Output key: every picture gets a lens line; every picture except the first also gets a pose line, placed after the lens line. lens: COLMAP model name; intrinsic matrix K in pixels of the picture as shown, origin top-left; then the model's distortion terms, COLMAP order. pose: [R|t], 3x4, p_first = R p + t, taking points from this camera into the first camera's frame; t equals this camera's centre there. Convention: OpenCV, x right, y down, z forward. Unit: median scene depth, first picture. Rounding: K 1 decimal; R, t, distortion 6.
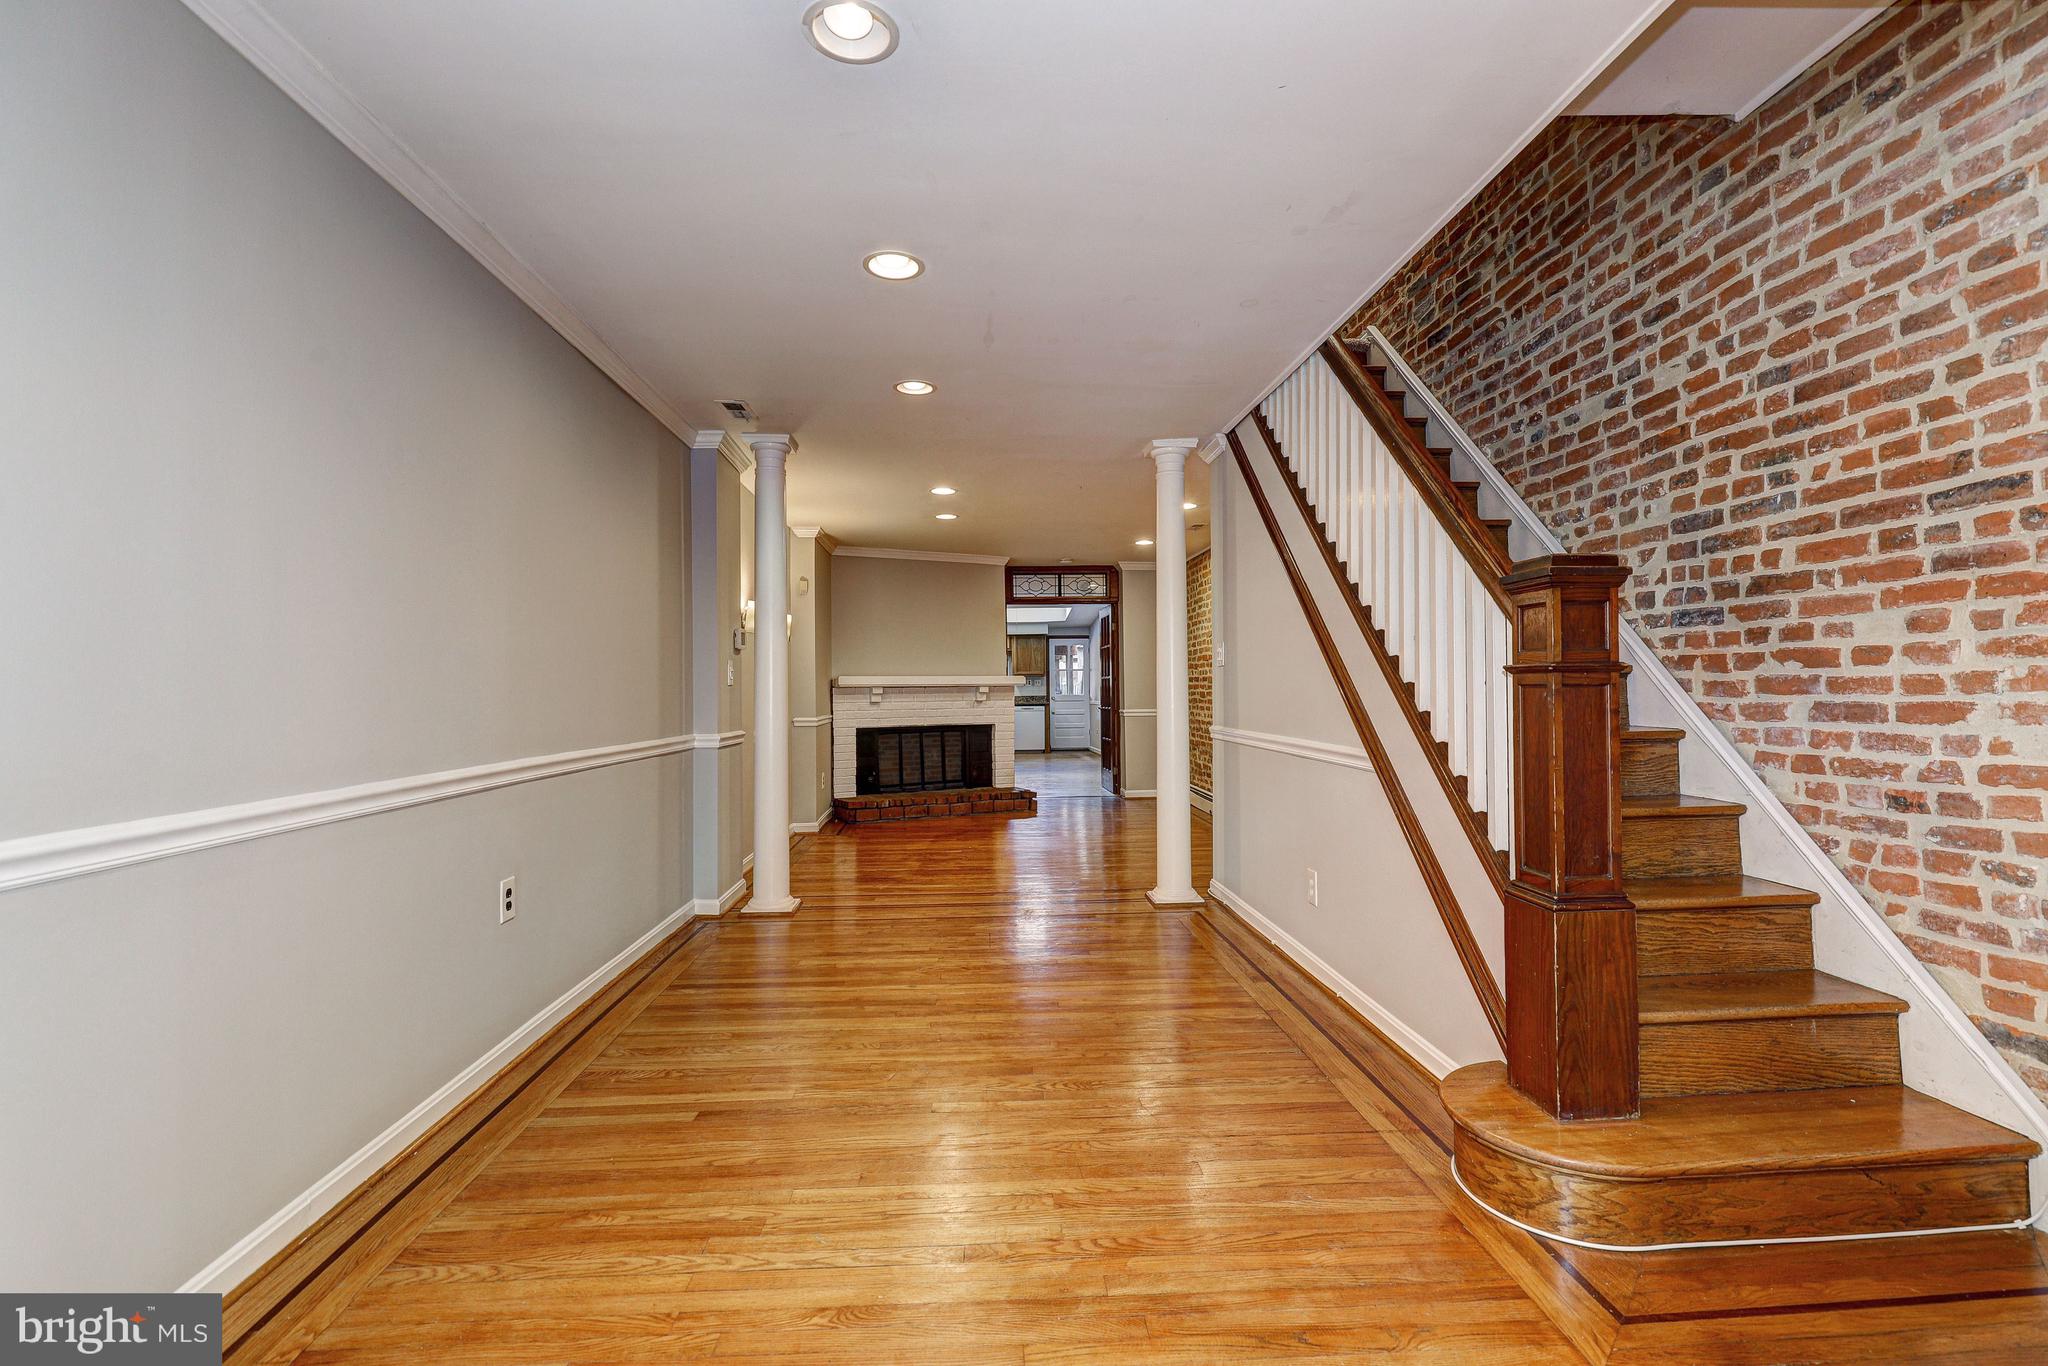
lens RADIAL K [[931.8, 0, 1030.0], [0, 931.8, 678.6], [0, 0, 1]] dist [0.004545, -0.000910]
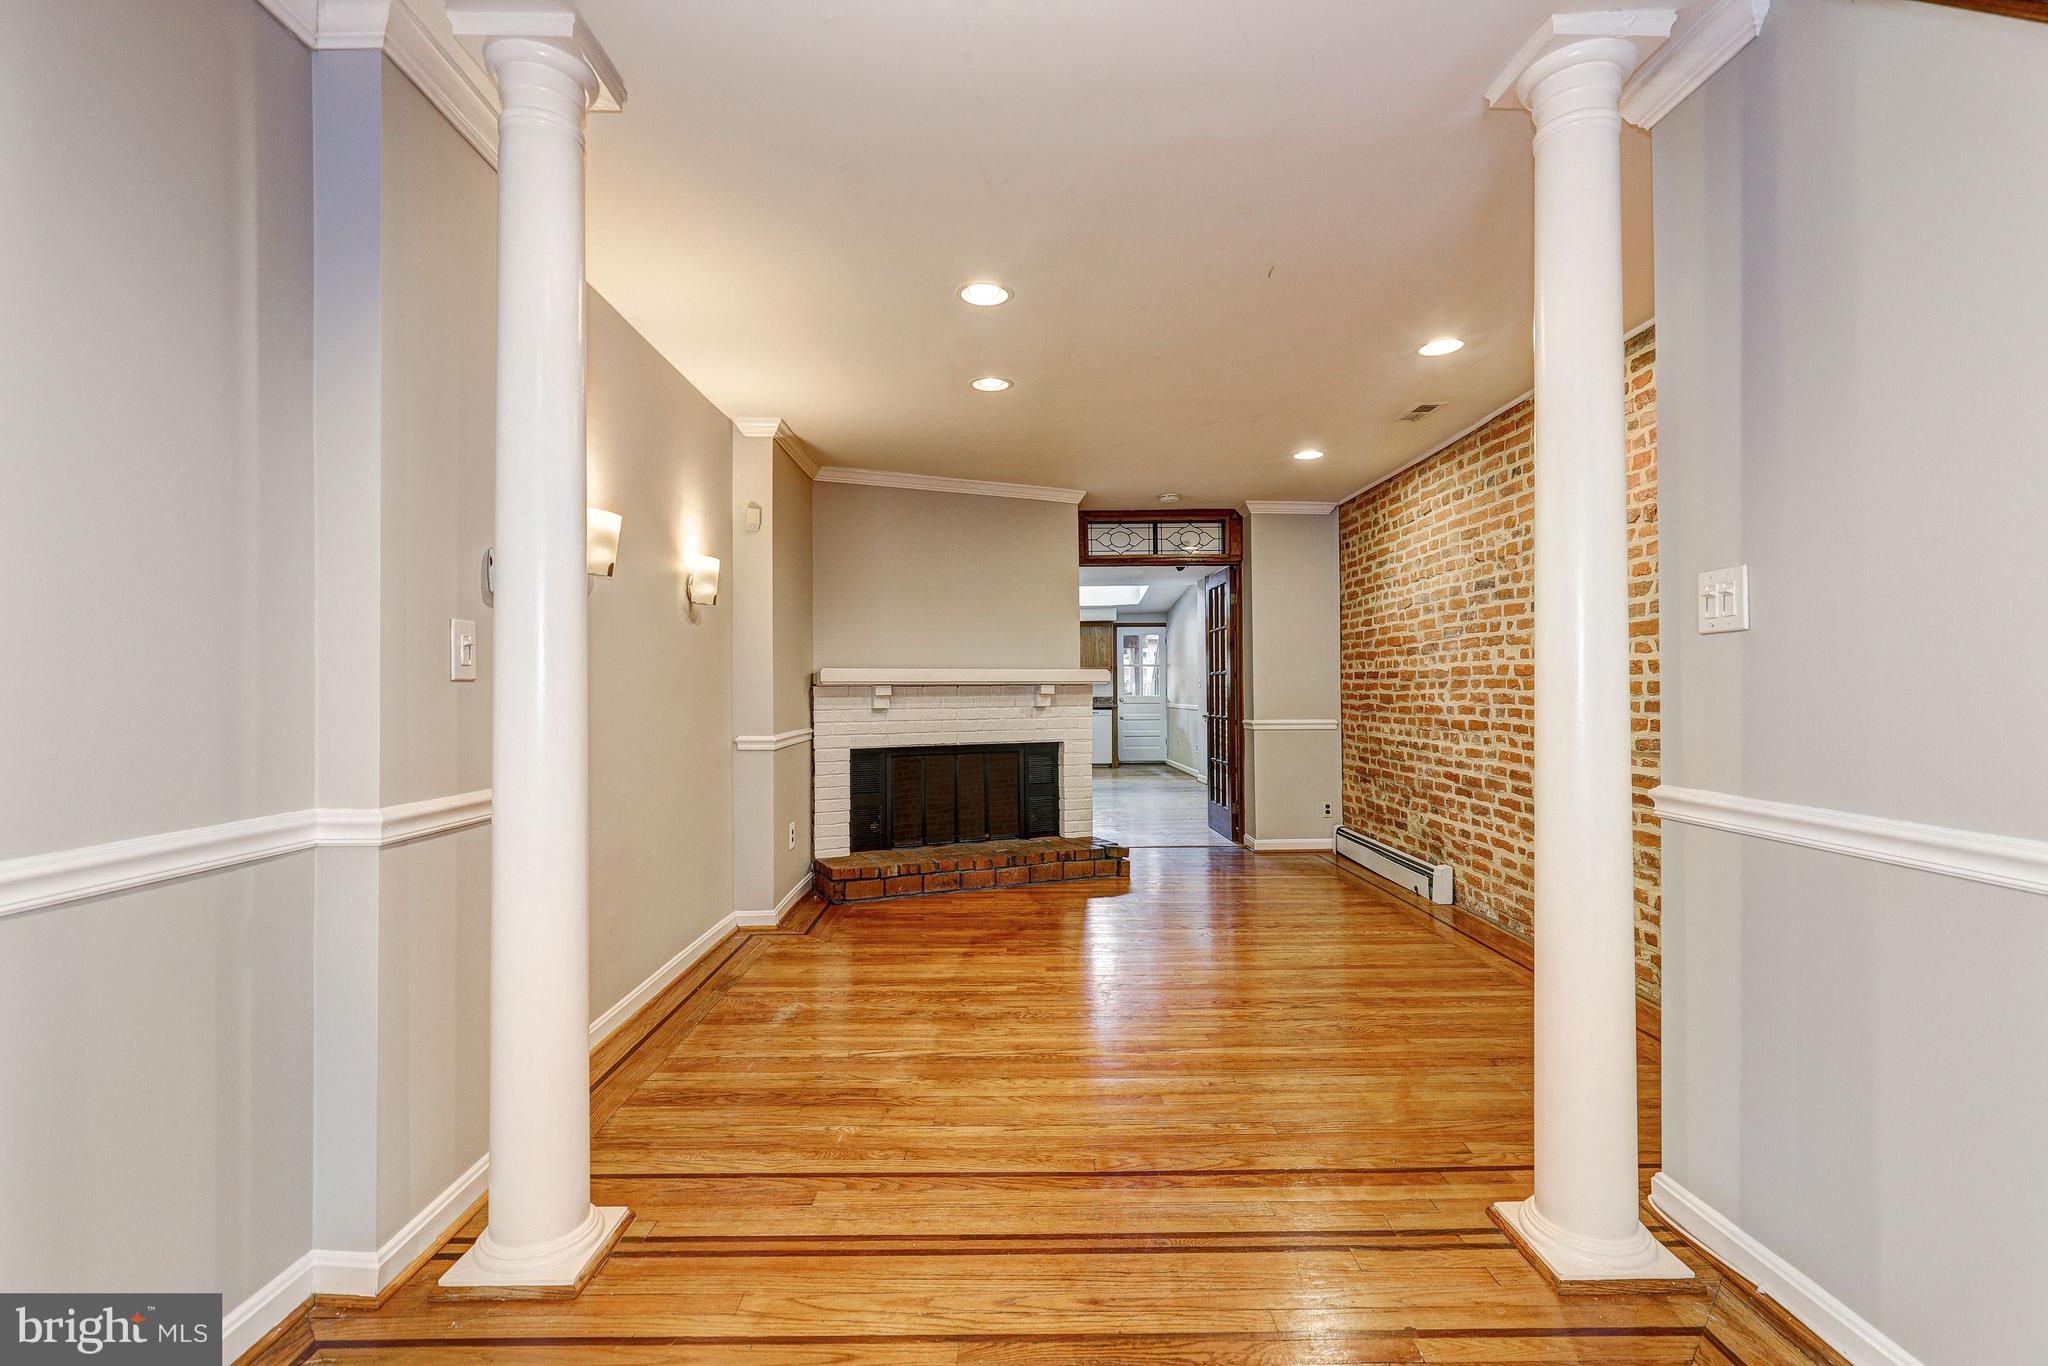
lens RADIAL K [[931.8, 0, 1018.4], [0, 931.8, 681.8], [0, 0, 1]] dist [0.004545, -0.000910]
pose [[0.998139, 0.002810, -0.060908, -0.070931], [-0.002537, 0.999986, 0.004558, 0.007919], [0.060920, -0.004395, 0.998133, 0.812968]]
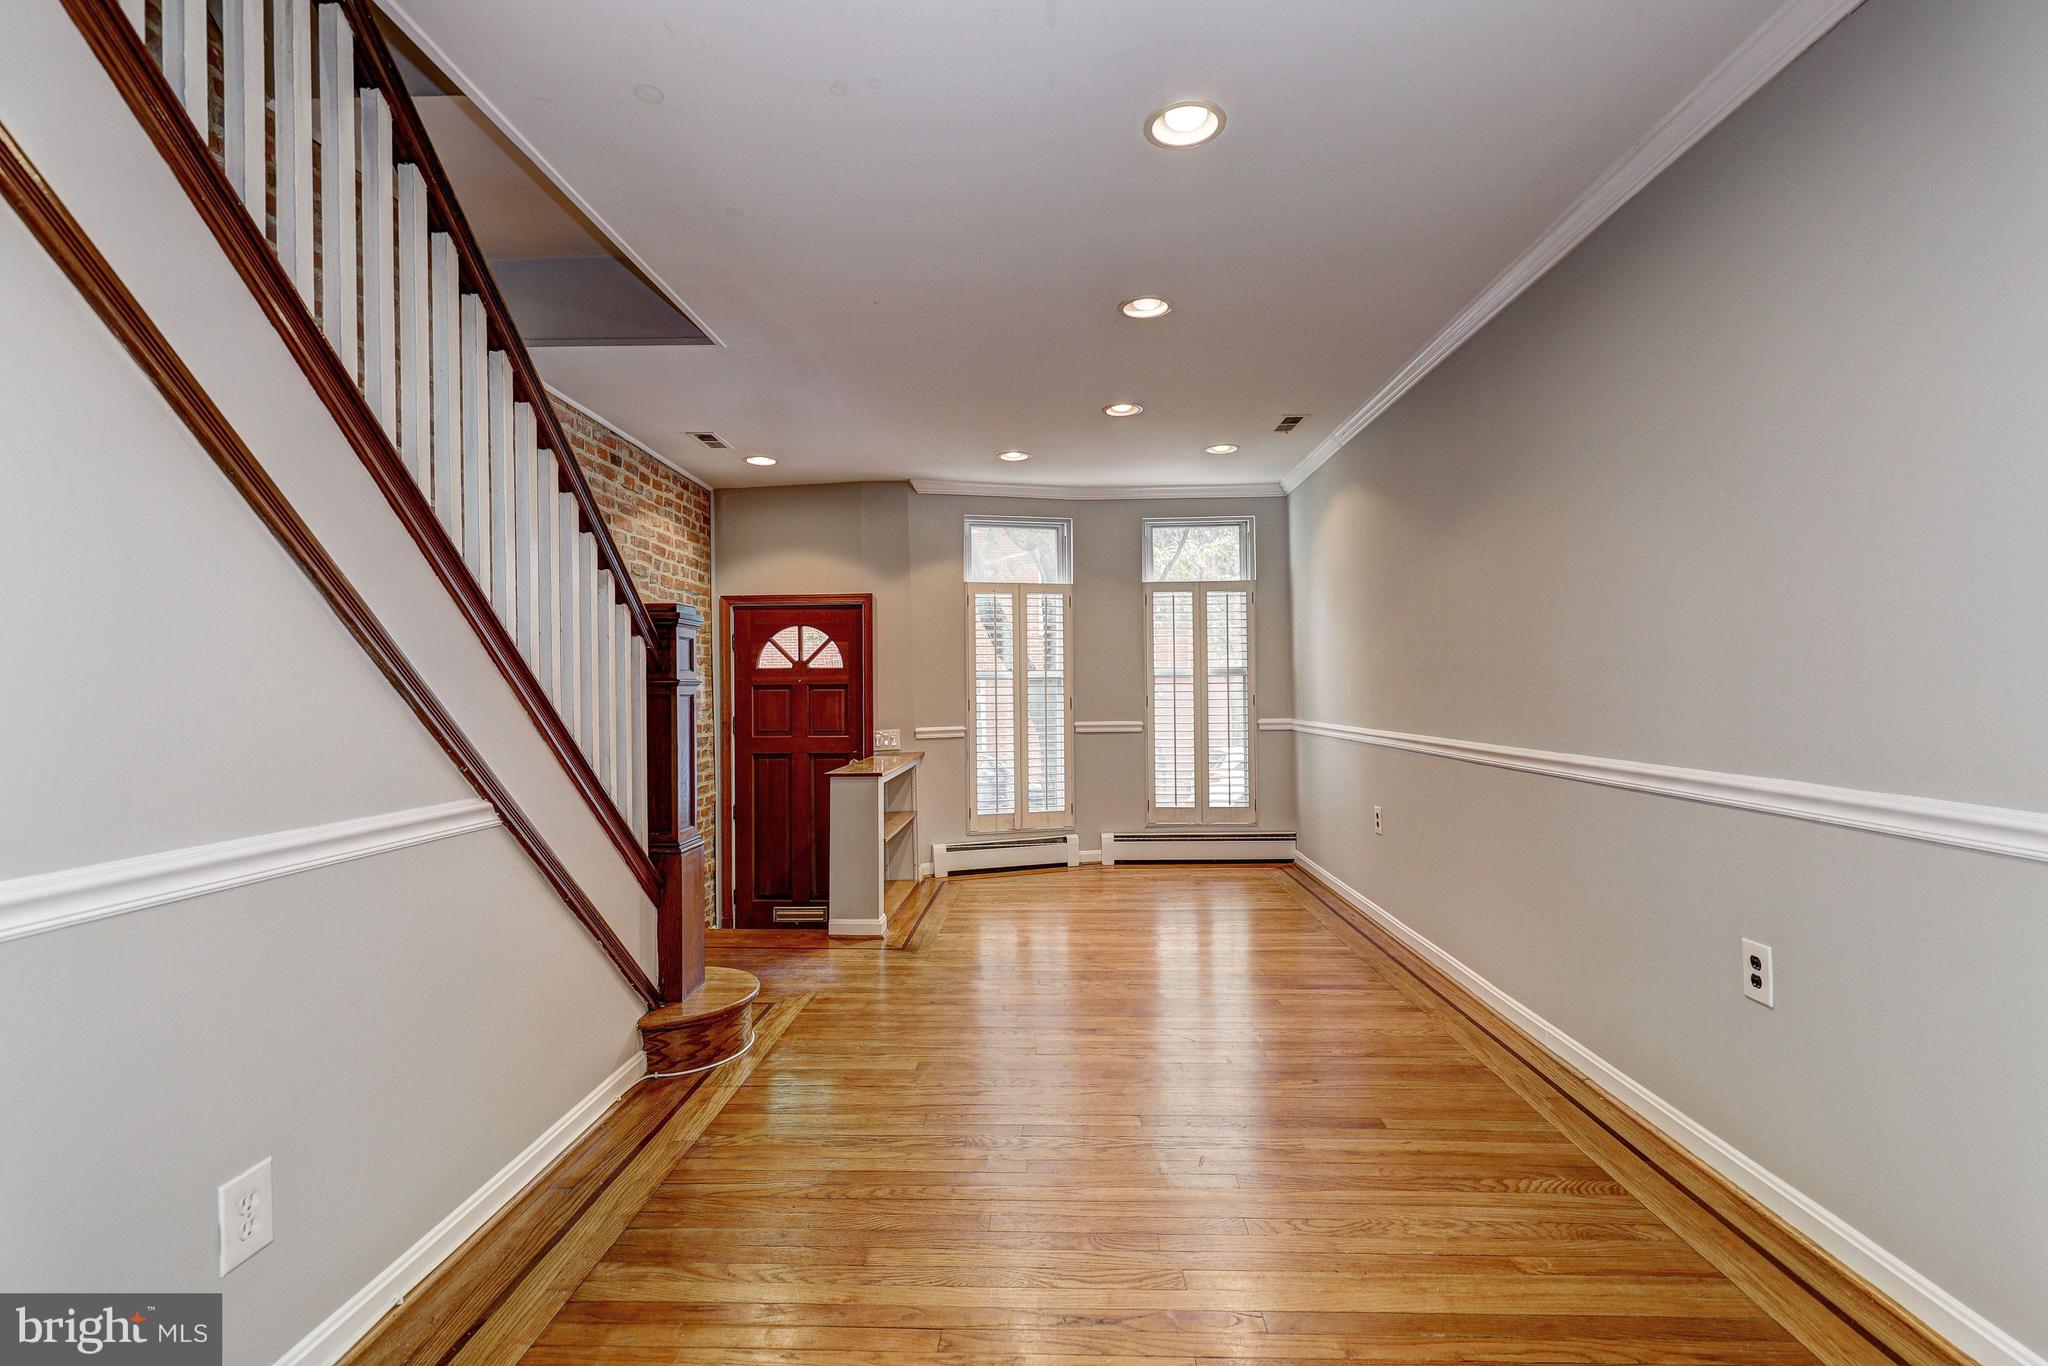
lens RADIAL K [[931.8, 0, 1026.3], [0, 931.8, 688.9], [0, 0, 1]] dist [0.004545, -0.000910]
pose [[-0.994418, 0.021284, 0.103343, -0.065137], [0.020028, 0.999713, -0.013177, 0.014934], [-0.103593, -0.011034, -0.994559, 1.333685]]
